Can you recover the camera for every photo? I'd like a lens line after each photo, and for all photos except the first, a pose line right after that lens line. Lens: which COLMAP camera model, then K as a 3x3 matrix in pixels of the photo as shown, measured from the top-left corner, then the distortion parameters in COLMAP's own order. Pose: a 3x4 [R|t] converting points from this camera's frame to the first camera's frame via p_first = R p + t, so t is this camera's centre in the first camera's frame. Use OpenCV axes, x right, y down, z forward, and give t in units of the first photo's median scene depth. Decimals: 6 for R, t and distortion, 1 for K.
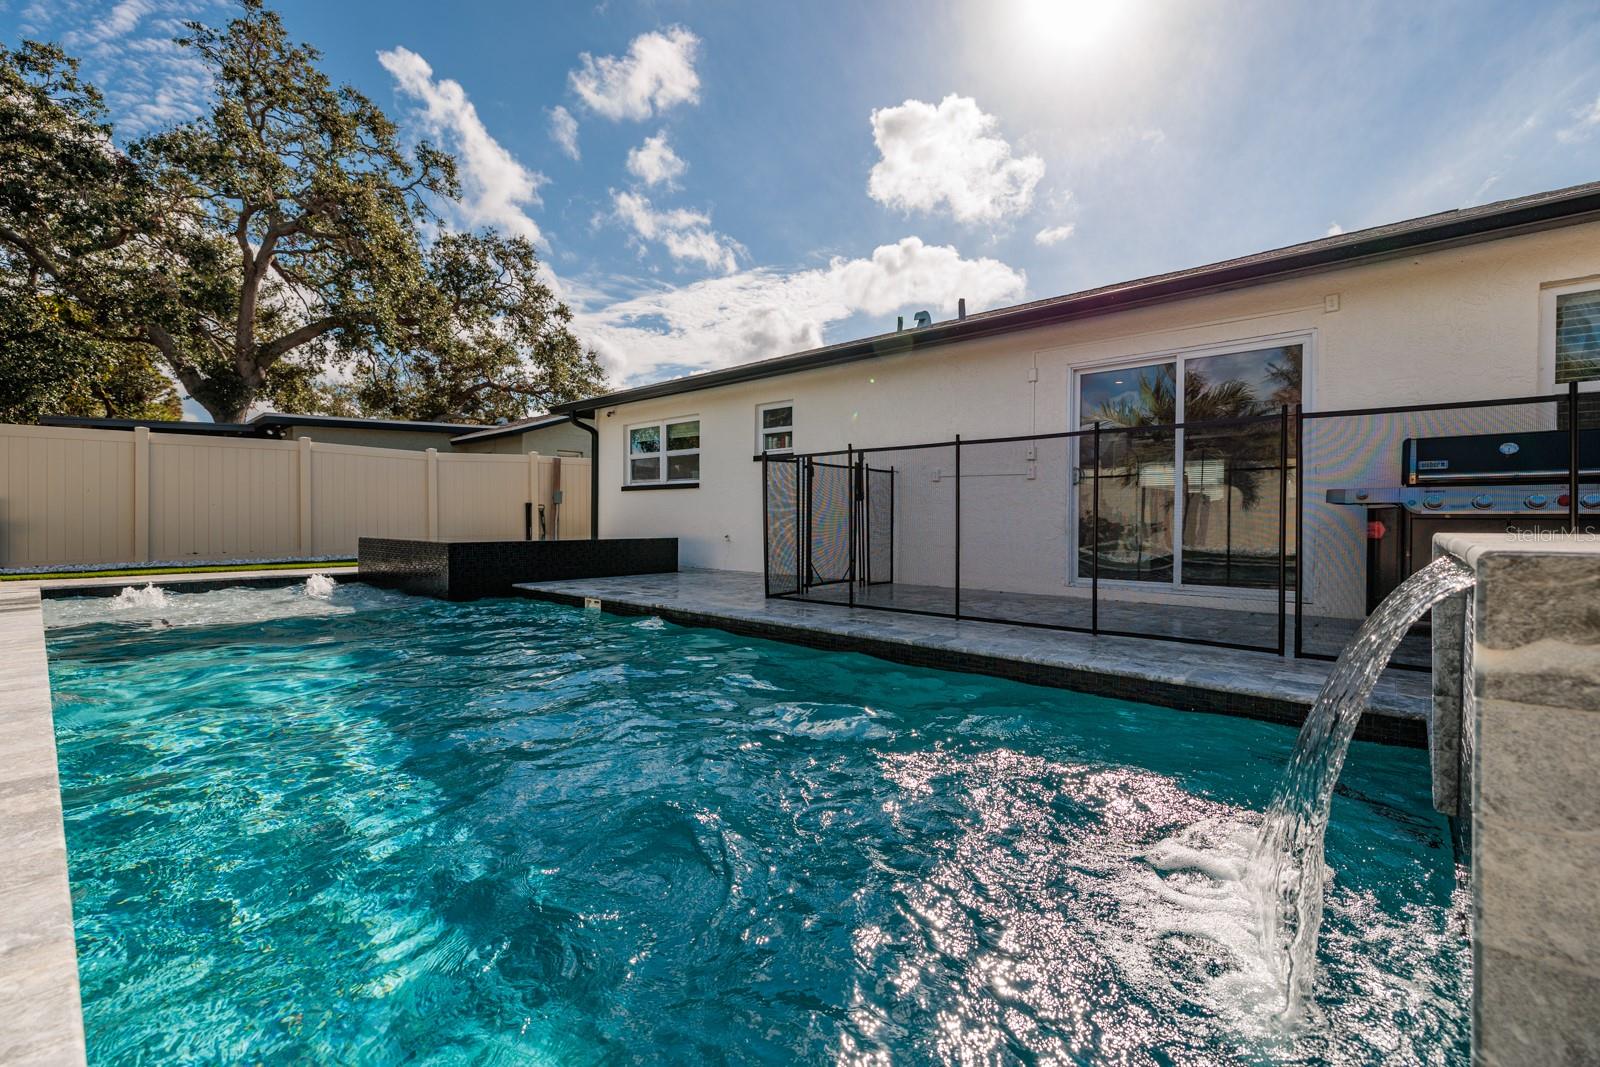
lens RADIAL K [[691.6, 0, 806.4], [0, 691.6, 527.0], [0, 0, 1]] dist [-0.000875, 0.000393]
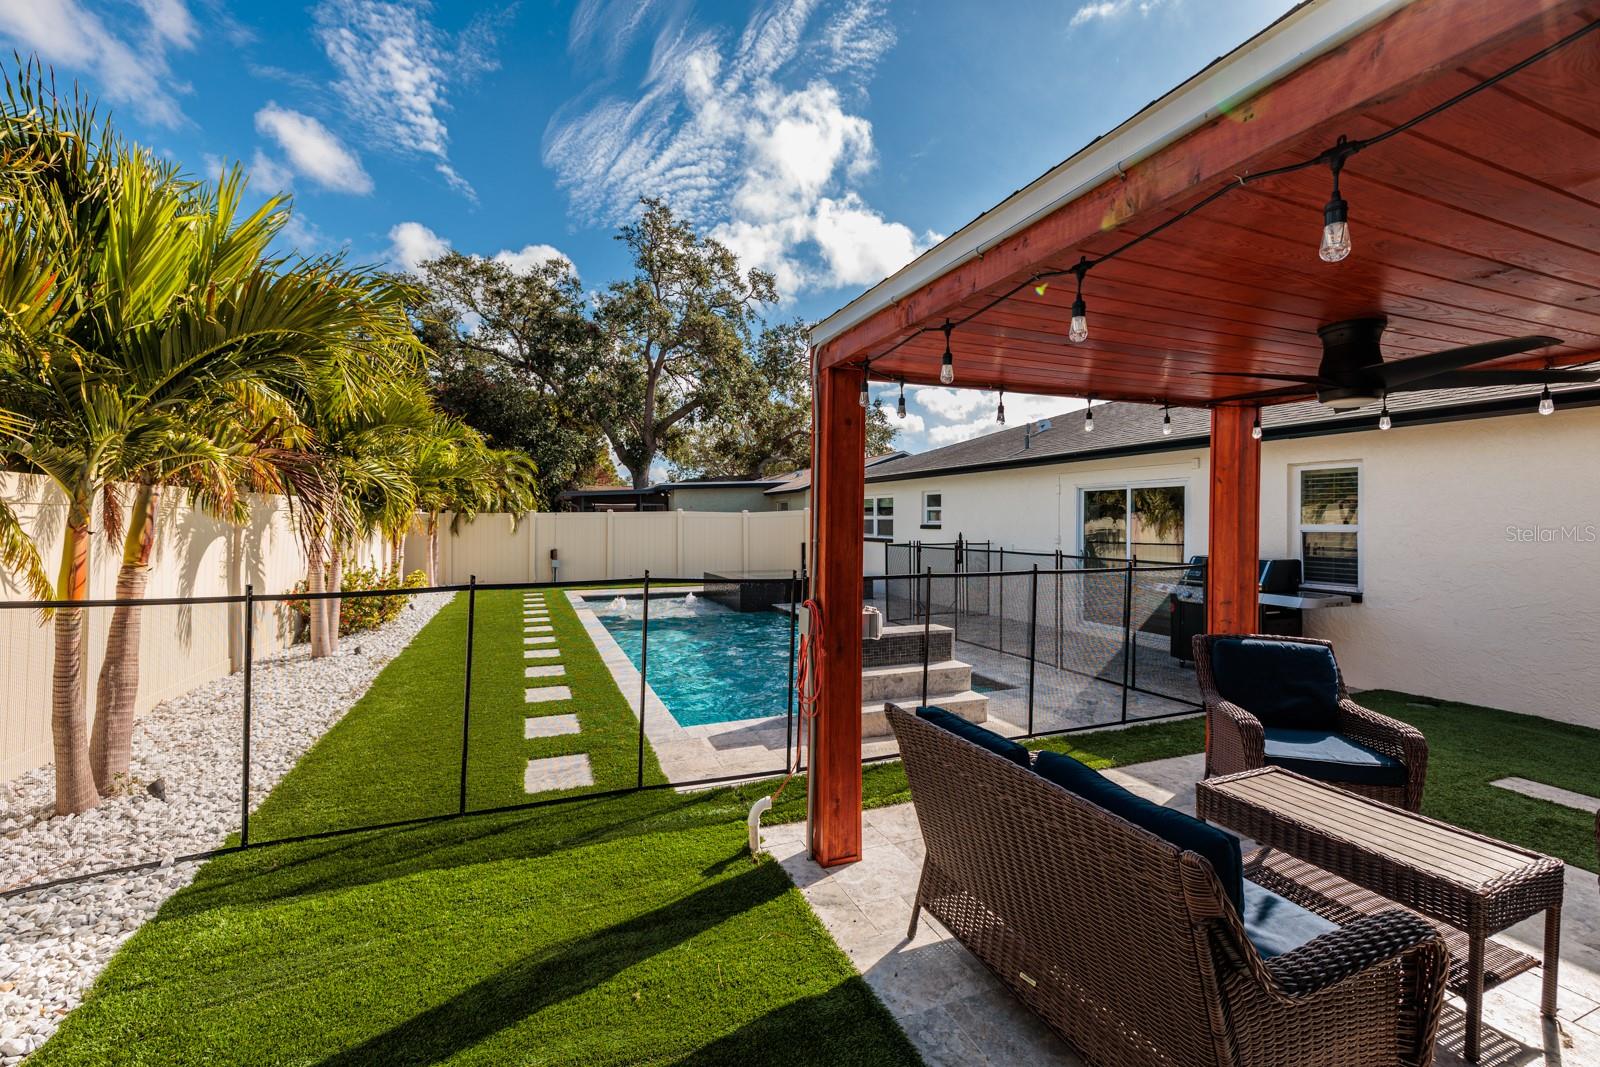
lens RADIAL K [[691.6, 0, 802.0], [0, 691.6, 525.9], [0, 0, 1]] dist [-0.000875, 0.000393]
pose [[0.898063, 0.003271, -0.439854, 0.156376], [-0.005661, 0.999975, -0.004121, -0.039896], [0.439830, 0.006190, 0.898060, -0.212091]]
